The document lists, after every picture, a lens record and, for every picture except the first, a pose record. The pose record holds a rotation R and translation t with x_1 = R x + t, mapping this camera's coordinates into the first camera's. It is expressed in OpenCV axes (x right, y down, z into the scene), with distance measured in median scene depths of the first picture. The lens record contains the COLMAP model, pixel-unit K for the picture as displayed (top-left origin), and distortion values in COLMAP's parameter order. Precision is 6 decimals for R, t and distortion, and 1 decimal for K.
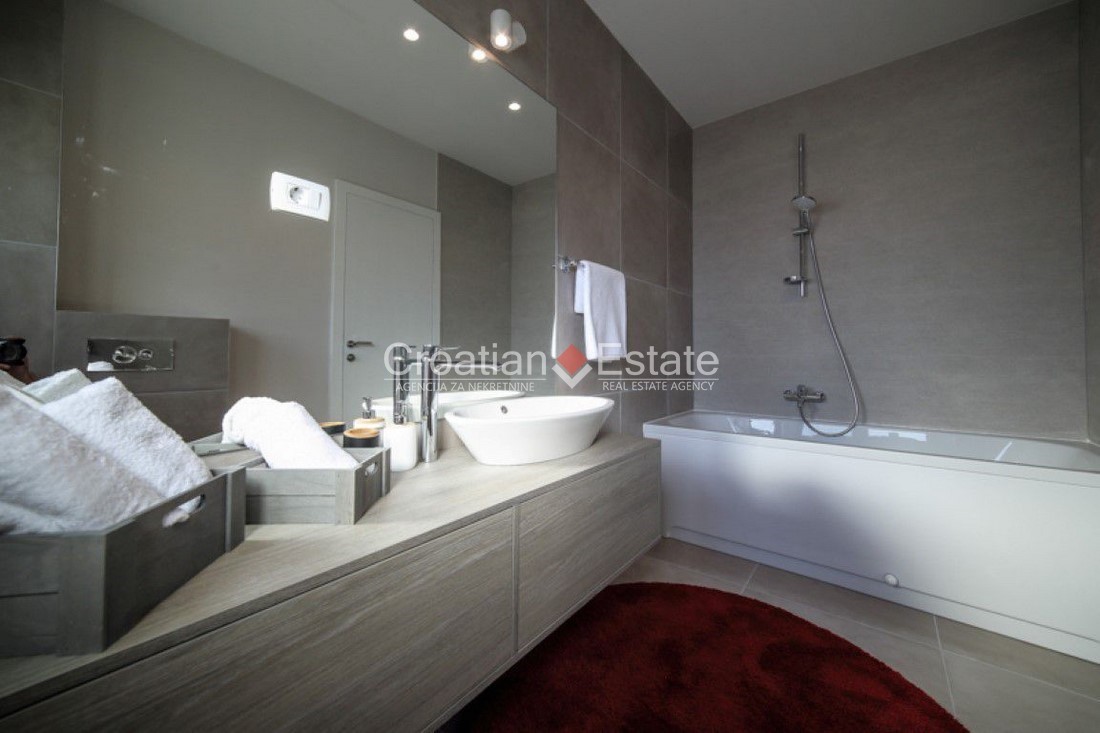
lens RADIAL K [[423.9, 0, 552.8], [0, 423.9, 341.1], [0, 0, 1]] dist [0.001658, -0.003397]
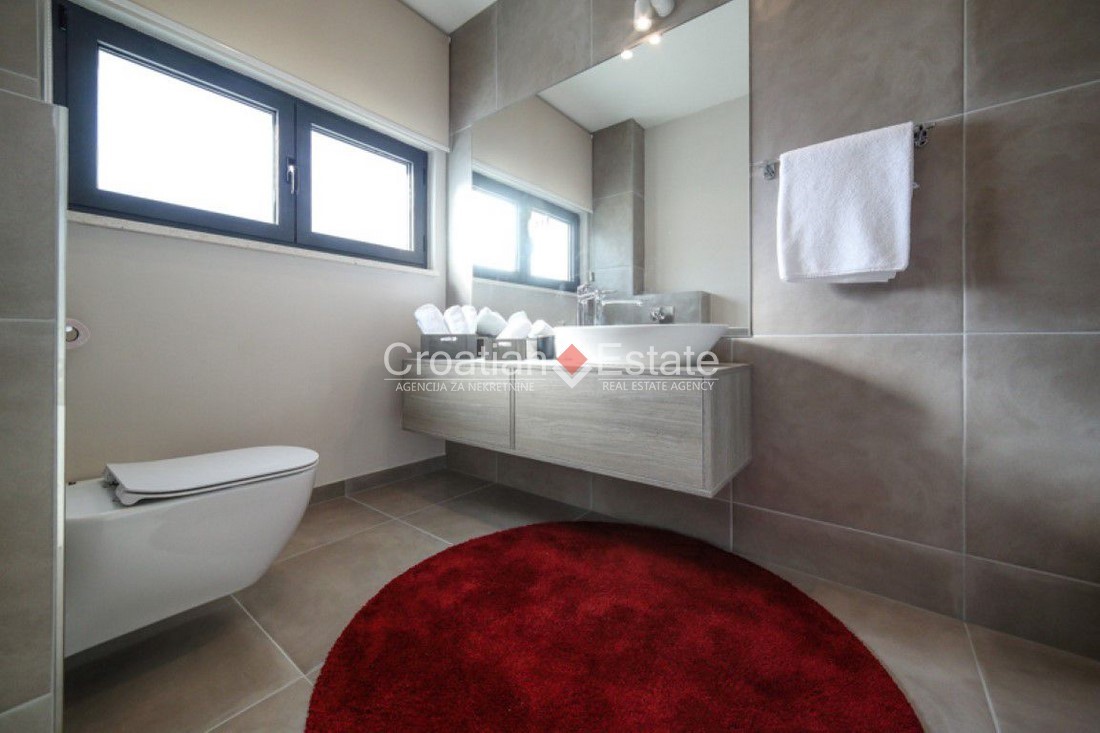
lens RADIAL K [[423.9, 0, 552.8], [0, 423.9, 341.1], [0, 0, 1]] dist [0.001658, -0.003397]
pose [[0.000734, -0.003521, -0.999994, 1.435276], [0.026032, 0.999655, -0.003501, 0.233314], [0.999661, -0.026029, 0.000825, 0.976572]]
